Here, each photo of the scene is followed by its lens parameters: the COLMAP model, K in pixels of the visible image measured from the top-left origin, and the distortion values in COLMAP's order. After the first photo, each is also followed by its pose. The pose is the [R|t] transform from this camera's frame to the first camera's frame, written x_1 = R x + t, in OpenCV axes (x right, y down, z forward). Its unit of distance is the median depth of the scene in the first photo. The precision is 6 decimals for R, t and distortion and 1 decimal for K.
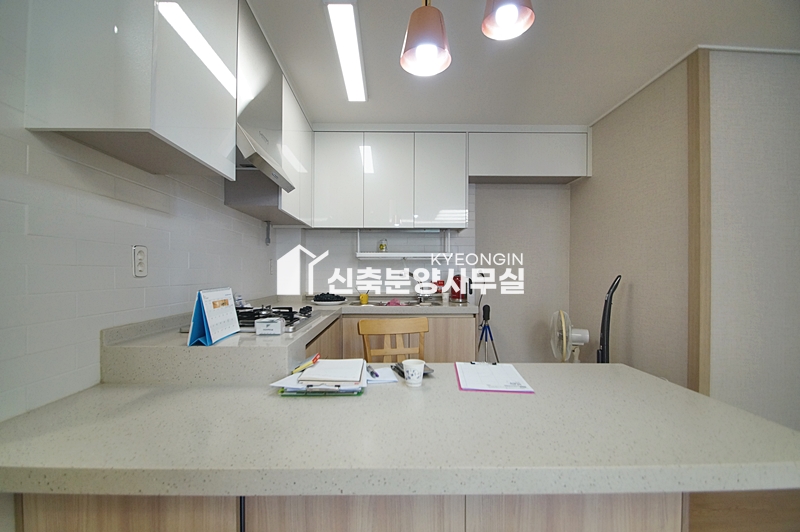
lens RADIAL K [[353.2, 0, 394.8], [0, 353.2, 274.6], [0, 0, 1]] dist [-0.001348, -0.011757]
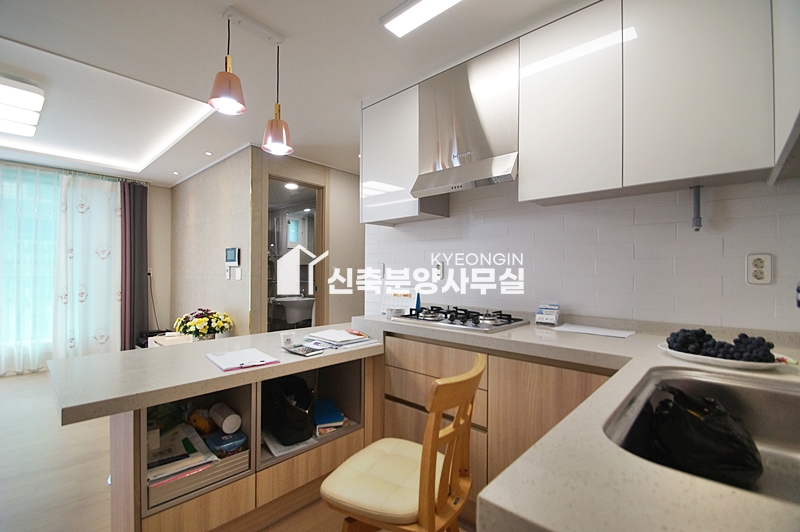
lens RADIAL K [[352.8, 0, 393.7], [0, 352.8, 278.4], [0, 0, 1]] dist [-0.000091, 0.000071]
pose [[-0.698313, -0.005362, -0.715772, 0.359829], [-0.017617, 0.999798, 0.009699, -0.006078], [0.715576, 0.019383, -0.698266, 1.046431]]
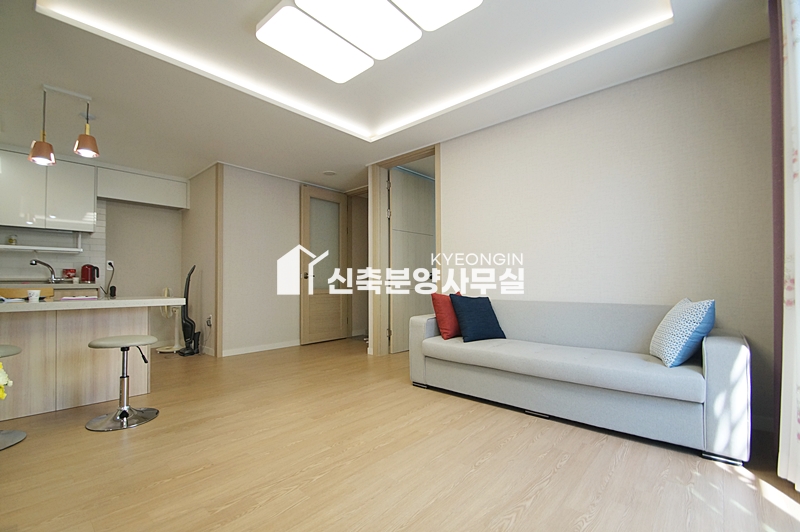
lens RADIAL K [[353.2, 0, 394.8], [0, 353.2, 274.6], [0, 0, 1]] dist [-0.001348, -0.011757]
pose [[0.689838, 0.010139, 0.723893, 0.016412], [0.009480, 0.999690, -0.023035, 0.094857], [-0.723902, 0.022753, 0.689528, -0.960792]]
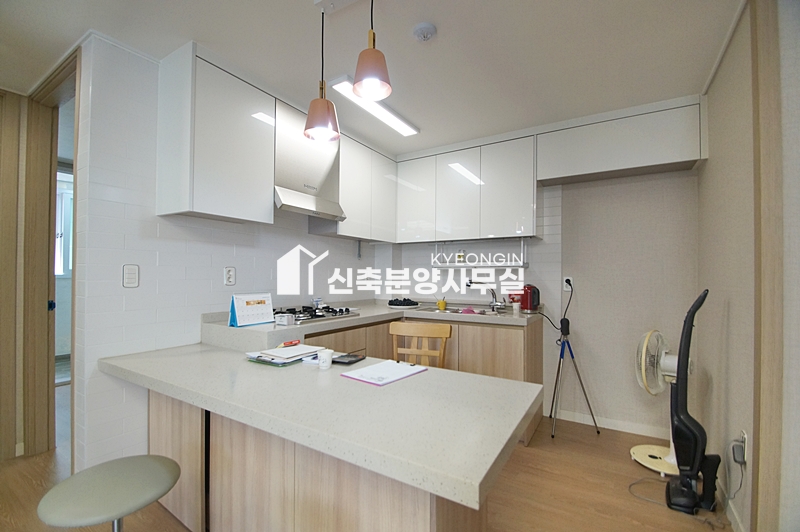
lens RADIAL K [[353.2, 0, 394.8], [0, 353.2, 274.6], [0, 0, 1]] dist [-0.001348, -0.011757]
pose [[0.838636, -0.001326, -0.544690, 0.443102], [-0.005559, 0.999924, -0.010994, -0.015228], [0.544663, 0.012247, 0.838565, 0.000482]]
